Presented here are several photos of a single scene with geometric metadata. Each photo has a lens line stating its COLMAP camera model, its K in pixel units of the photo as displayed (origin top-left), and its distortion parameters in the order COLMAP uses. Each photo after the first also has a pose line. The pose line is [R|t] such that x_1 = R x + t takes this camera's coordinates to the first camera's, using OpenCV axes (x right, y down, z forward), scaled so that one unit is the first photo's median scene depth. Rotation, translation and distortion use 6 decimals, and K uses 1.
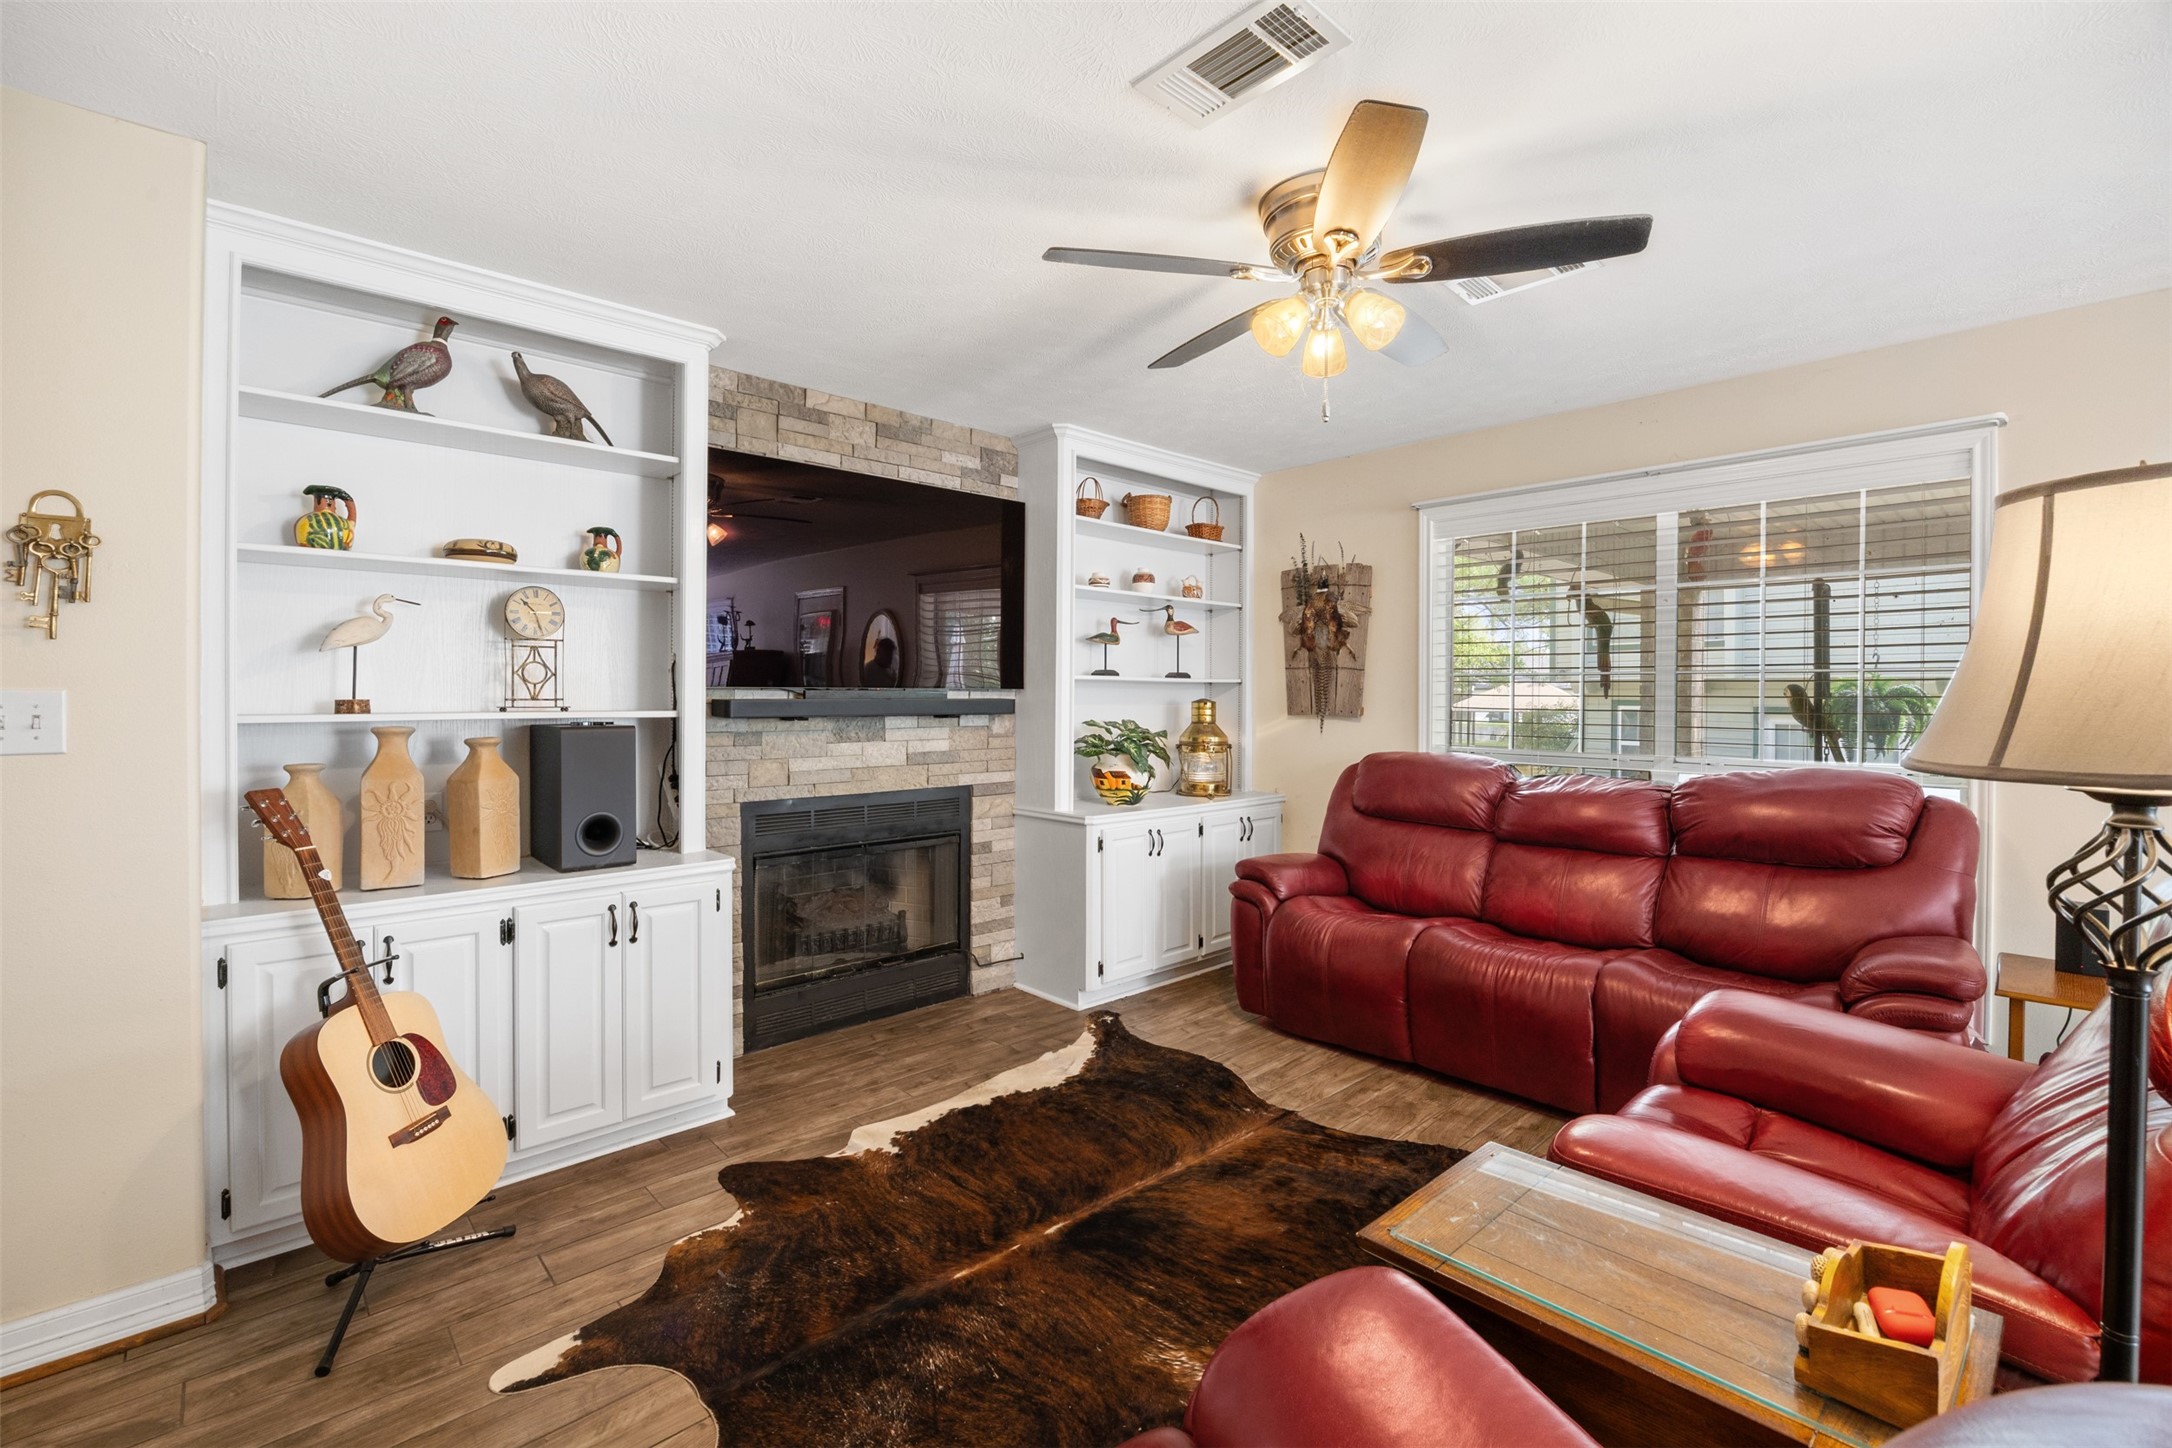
lens RADIAL K [[932.8, 0, 1105.0], [0, 932.8, 705.7], [0, 0, 1]] dist [-0.004669, -0.000173]
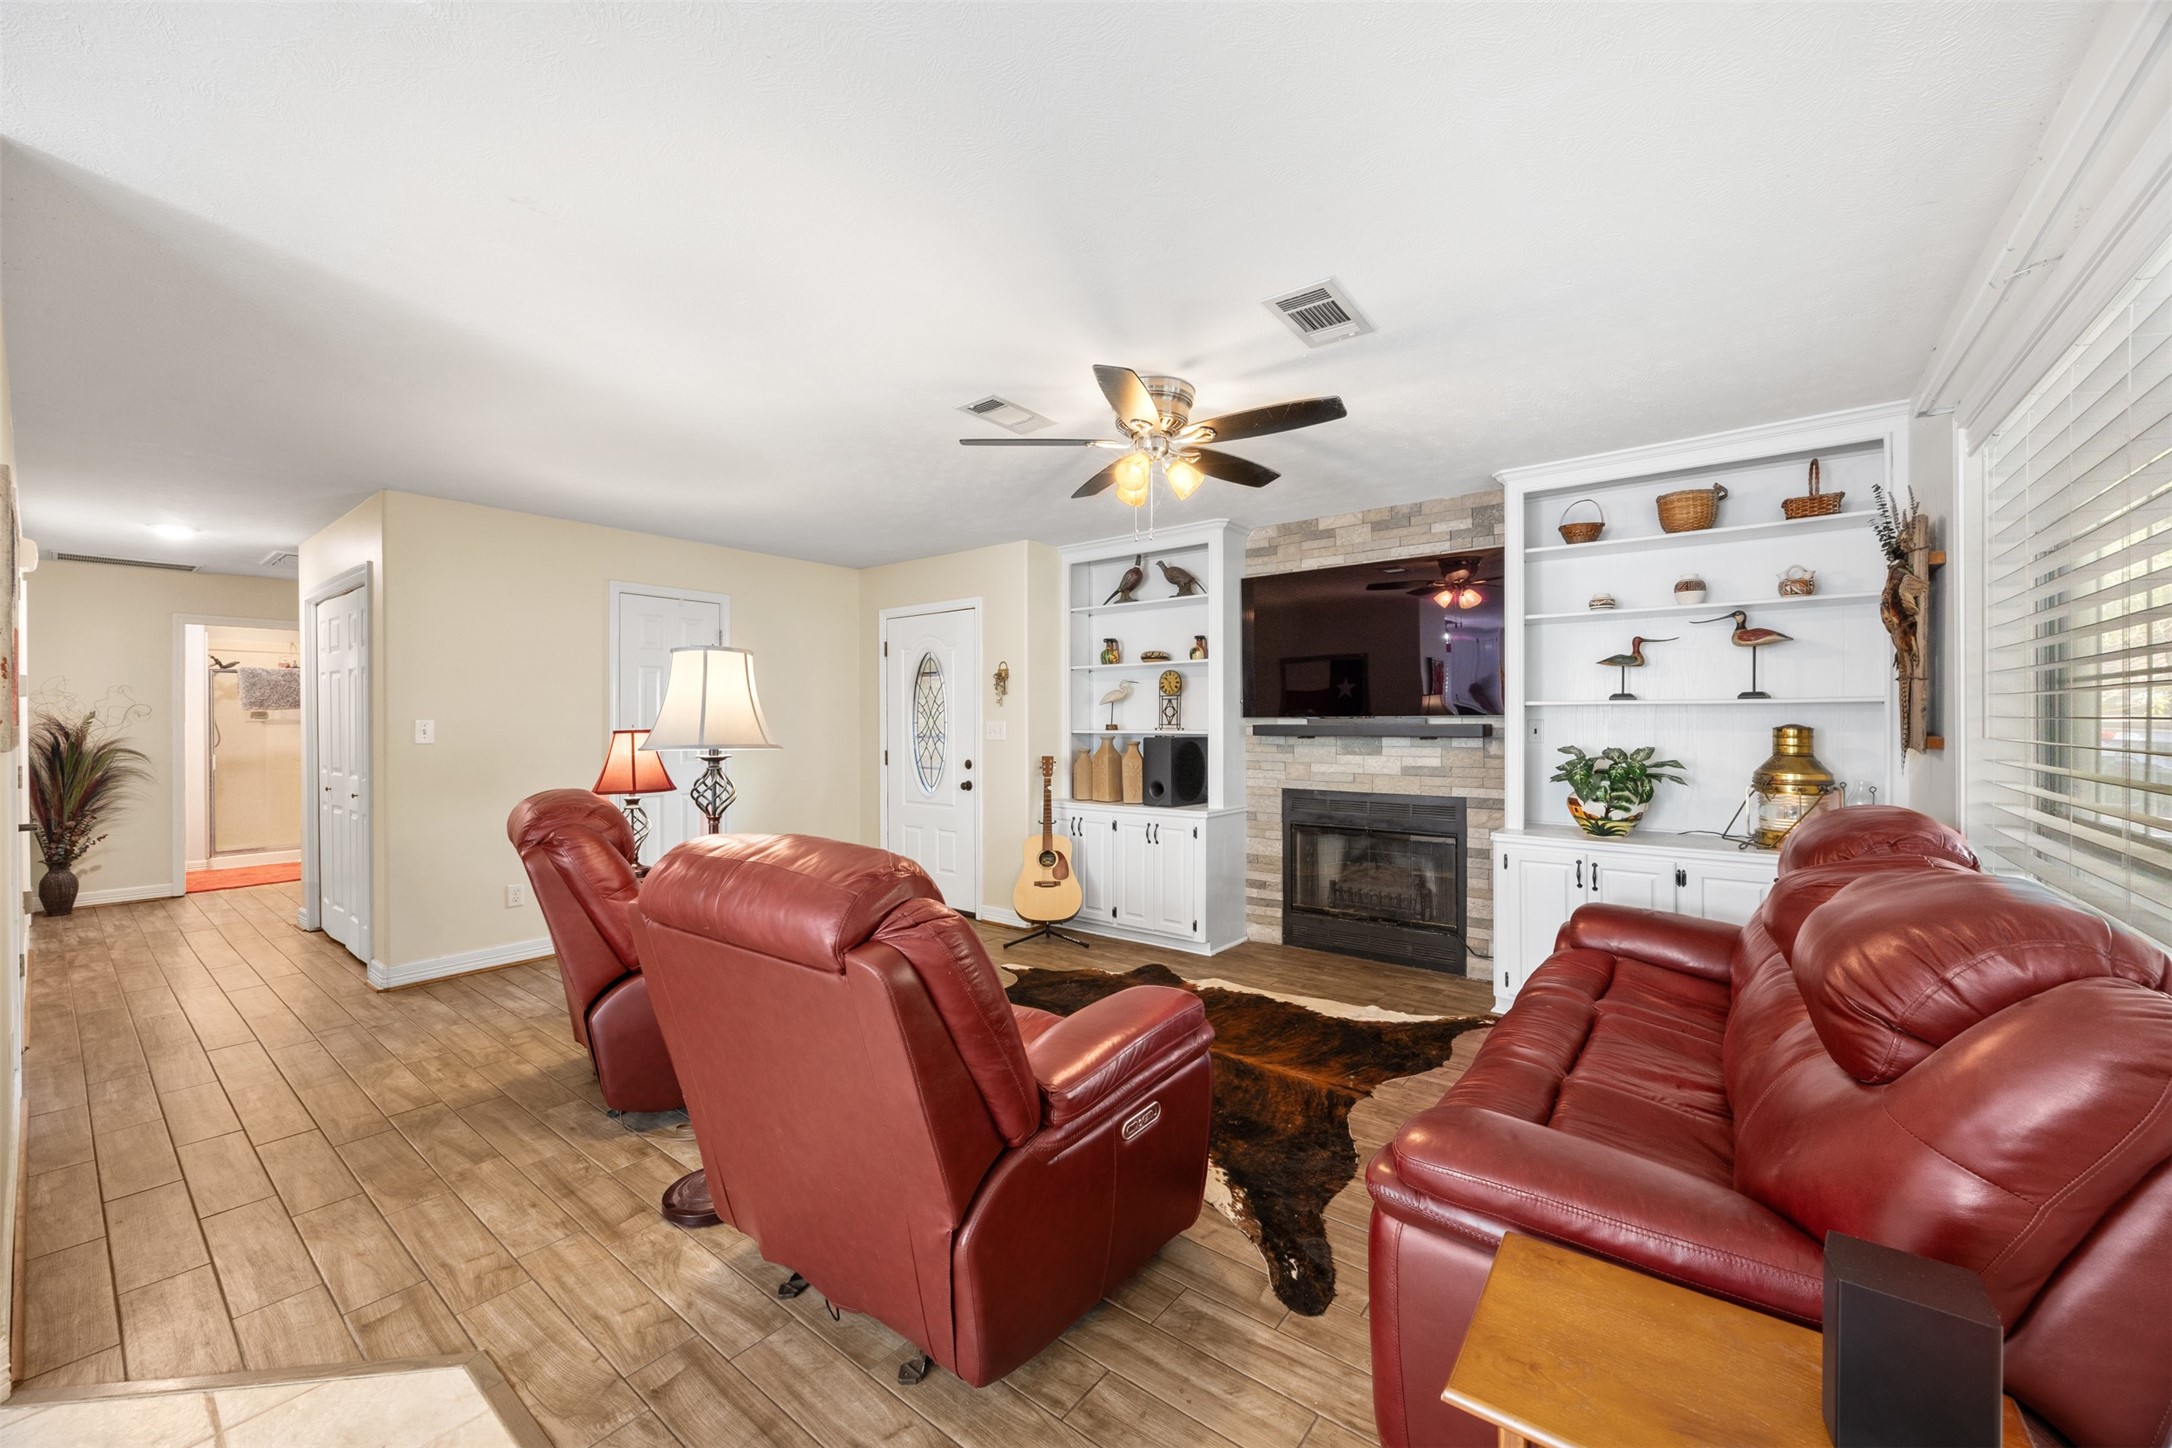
lens RADIAL K [[820.7, 0, 1088.4], [0, 820.7, 723.1], [0, 0, 1]] dist [-0.005276, 0.000989]
pose [[0.156665, -0.000545, -0.987652, 0.952984], [-0.007599, 0.999970, -0.001757, -0.003995], [0.987622, 0.007781, 0.156657, 0.436161]]
